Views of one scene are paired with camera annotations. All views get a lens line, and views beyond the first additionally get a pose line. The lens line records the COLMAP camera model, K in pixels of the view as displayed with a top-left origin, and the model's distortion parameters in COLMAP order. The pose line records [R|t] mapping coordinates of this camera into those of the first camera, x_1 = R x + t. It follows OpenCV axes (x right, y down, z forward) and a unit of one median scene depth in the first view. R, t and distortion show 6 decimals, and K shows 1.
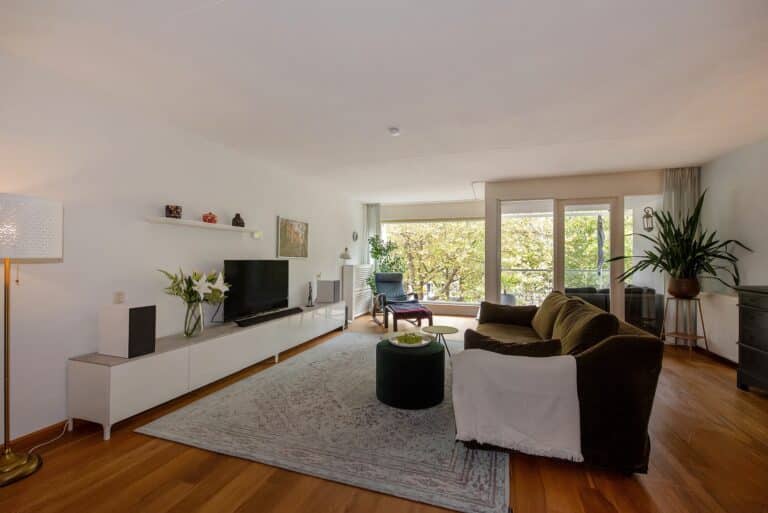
lens RADIAL K [[340.2, 0, 384.2], [0, 340.2, 254.8], [0, 0, 1]] dist [-0.002372, -0.000142]
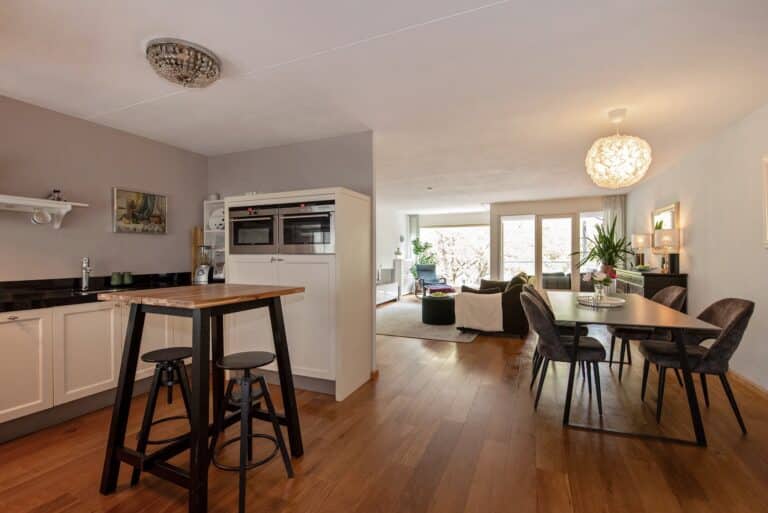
lens RADIAL K [[340.2, 0, 384.2], [0, 340.2, 254.8], [0, 0, 1]] dist [-0.002372, -0.000142]
pose [[0.994871, -0.009194, -0.100729, -0.017295], [0.010684, 0.999841, 0.014268, -0.009207], [0.100582, -0.015271, 0.994812, -0.451558]]
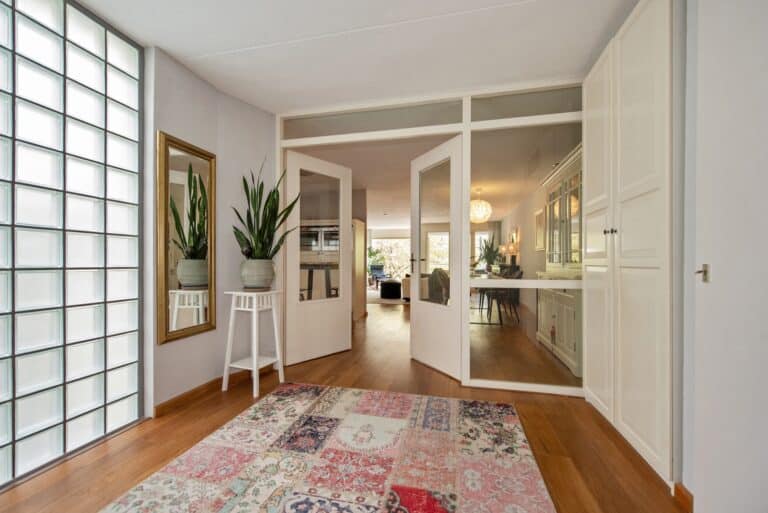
lens RADIAL K [[309.8, 0, 384.0], [0, 309.8, 256.5], [0, 0, 1]] dist [0.000228, 0.000000]
pose [[0.995884, 0.000170, 0.090632, -0.114193], [0.000194, 0.999992, -0.004006, 0.013057], [-0.090632, 0.004007, 0.995876, -0.854366]]
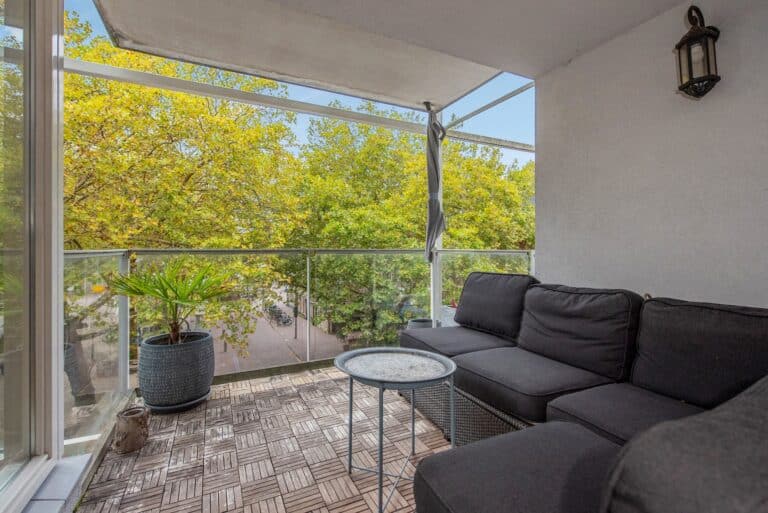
lens RADIAL K [[353.3, 0, 387.7], [0, 353.3, 248.7], [0, 0, 1]] dist [-0.001931, -0.000446]
pose [[0.714456, -0.004519, 0.699666, 0.333750], [-0.006995, 0.999883, 0.013601, 0.043120], [-0.699645, -0.014612, 0.714341, 0.811435]]
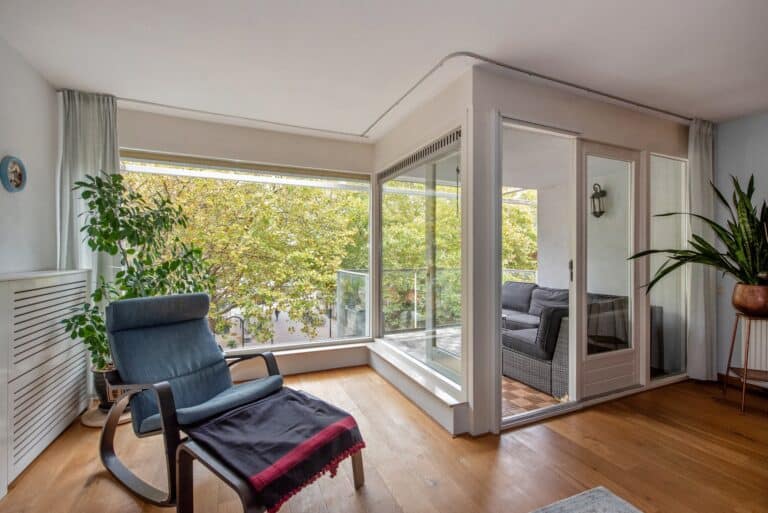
lens RADIAL K [[340.2, 0, 384.2], [0, 340.2, 254.8], [0, 0, 1]] dist [-0.002372, -0.000142]
pose [[0.750572, 0.000031, 0.660789, -0.042486], [-0.010530, 0.999874, 0.011914, 0.007425], [-0.660705, -0.015901, 0.750477, 0.630565]]
